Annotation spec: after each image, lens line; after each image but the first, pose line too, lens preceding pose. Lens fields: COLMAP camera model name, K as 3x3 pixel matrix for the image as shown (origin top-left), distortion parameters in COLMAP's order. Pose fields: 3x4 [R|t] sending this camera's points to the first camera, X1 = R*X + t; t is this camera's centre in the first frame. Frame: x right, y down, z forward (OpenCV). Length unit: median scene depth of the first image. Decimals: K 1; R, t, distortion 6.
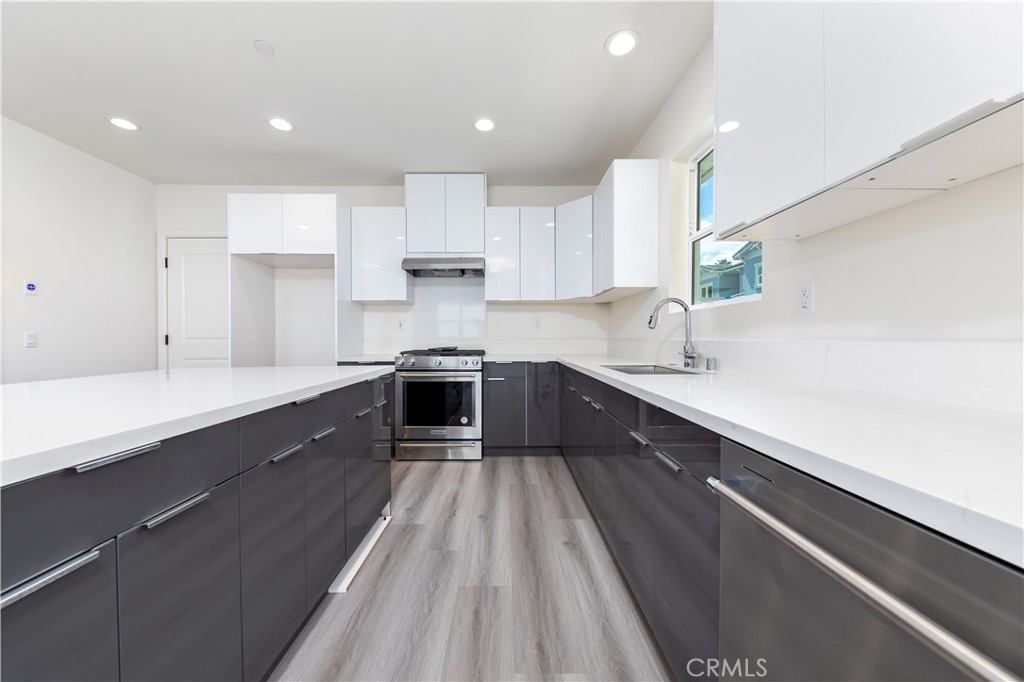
lens RADIAL K [[356.6, 0, 507.3], [0, 356.6, 340.9], [0, 0, 1]] dist [0.005228, 0.000065]
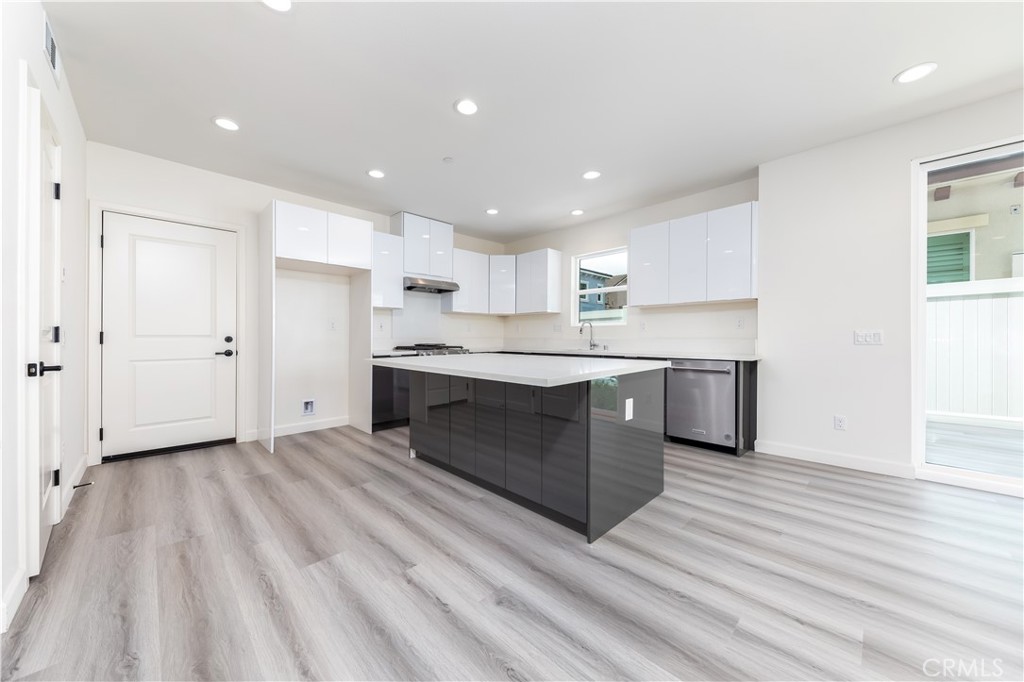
lens RADIAL K [[373.9, 0, 505.8], [0, 373.9, 339.8], [0, 0, 1]] dist [0.001511, -0.001943]
pose [[0.711798, 0.000368, 0.702384, -1.034223], [0.003071, 0.999989, -0.003637, 0.008660], [-0.702378, 0.004745, 0.711789, -0.252223]]
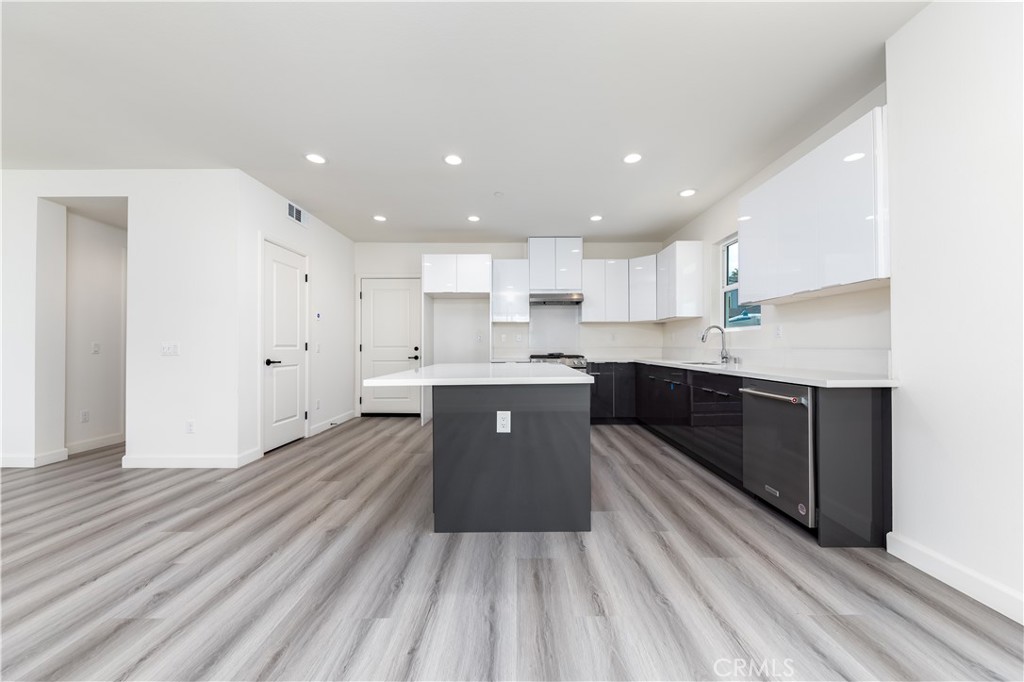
lens RADIAL K [[373.9, 0, 510.4], [0, 373.9, 344.8], [0, 0, 1]] dist [0.001511, -0.001943]
pose [[0.999968, 0.002752, -0.007542, -0.369310], [-0.002858, 0.999897, -0.014033, 0.005766], [0.007502, 0.014054, 0.999873, -0.598474]]
